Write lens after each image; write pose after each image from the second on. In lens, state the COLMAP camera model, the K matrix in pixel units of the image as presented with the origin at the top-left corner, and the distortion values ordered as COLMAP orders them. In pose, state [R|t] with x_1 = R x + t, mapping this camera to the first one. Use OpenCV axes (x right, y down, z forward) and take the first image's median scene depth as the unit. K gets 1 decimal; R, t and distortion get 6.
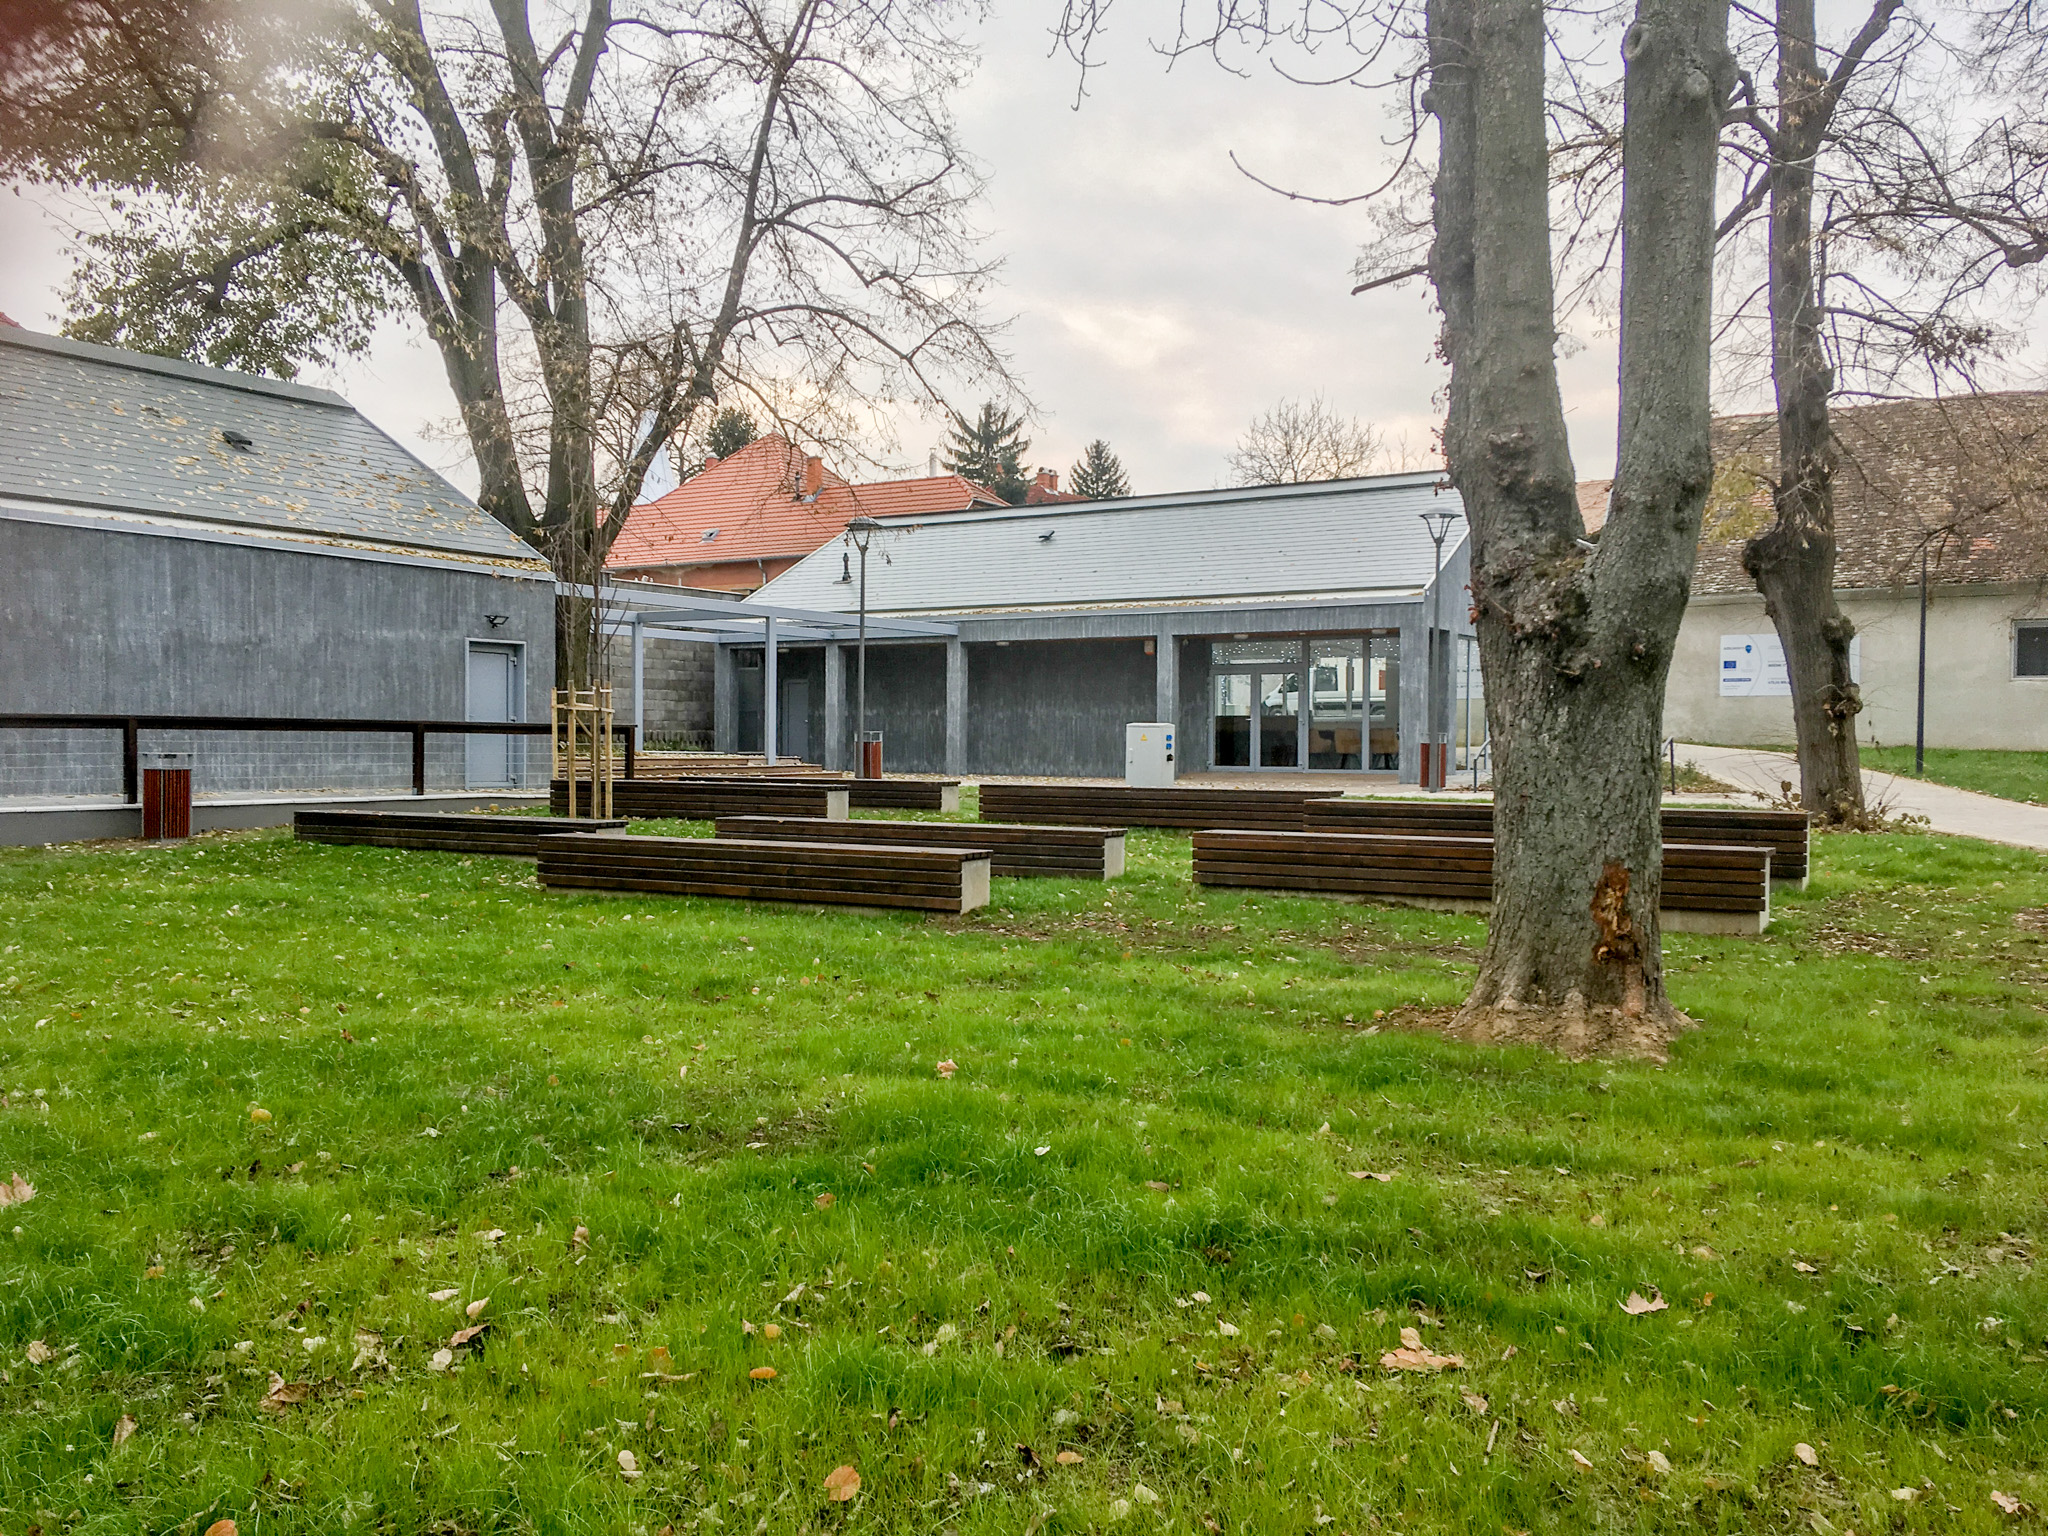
lens RADIAL K [[1729.7, 0, 1024.0], [0, 1729.7, 768.0], [0, 0, 1]] dist [0.148065, 0.000945]
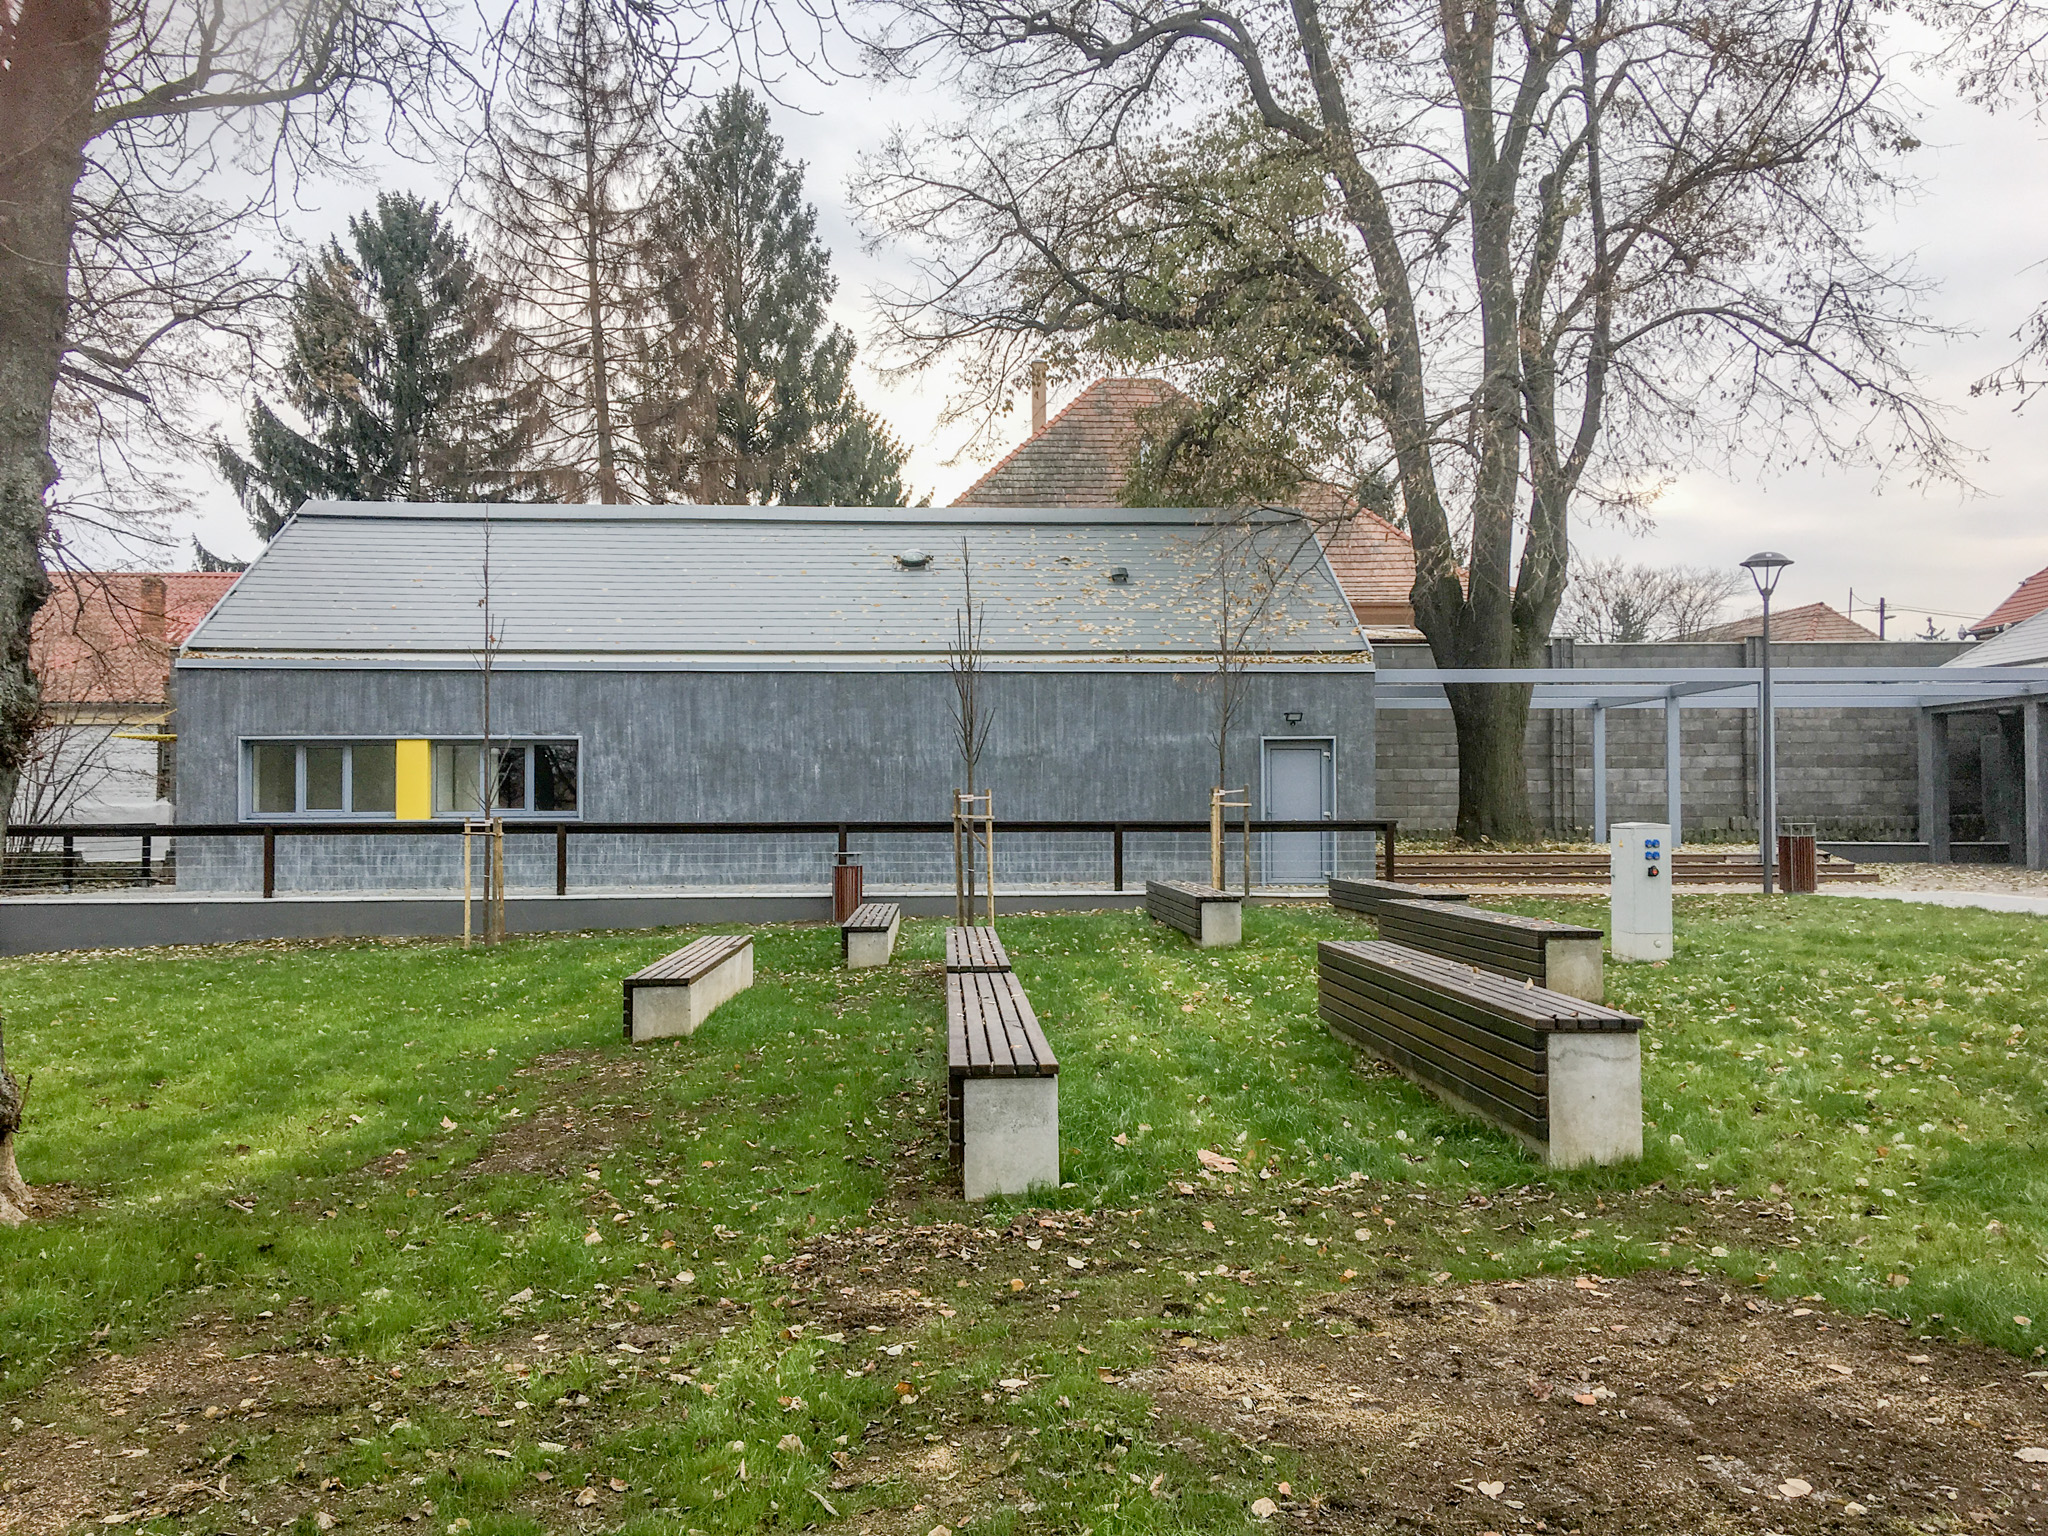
lens RADIAL K [[1729.7, 0, 1024.0], [0, 1729.7, 768.0], [0, 0, 1]] dist [0.148065, 0.000945]
pose [[0.512148, -0.030091, -0.858370, 0.509745], [-0.011055, 0.999072, -0.041620, -0.014563], [0.858826, 0.030805, 0.511340, 0.409814]]
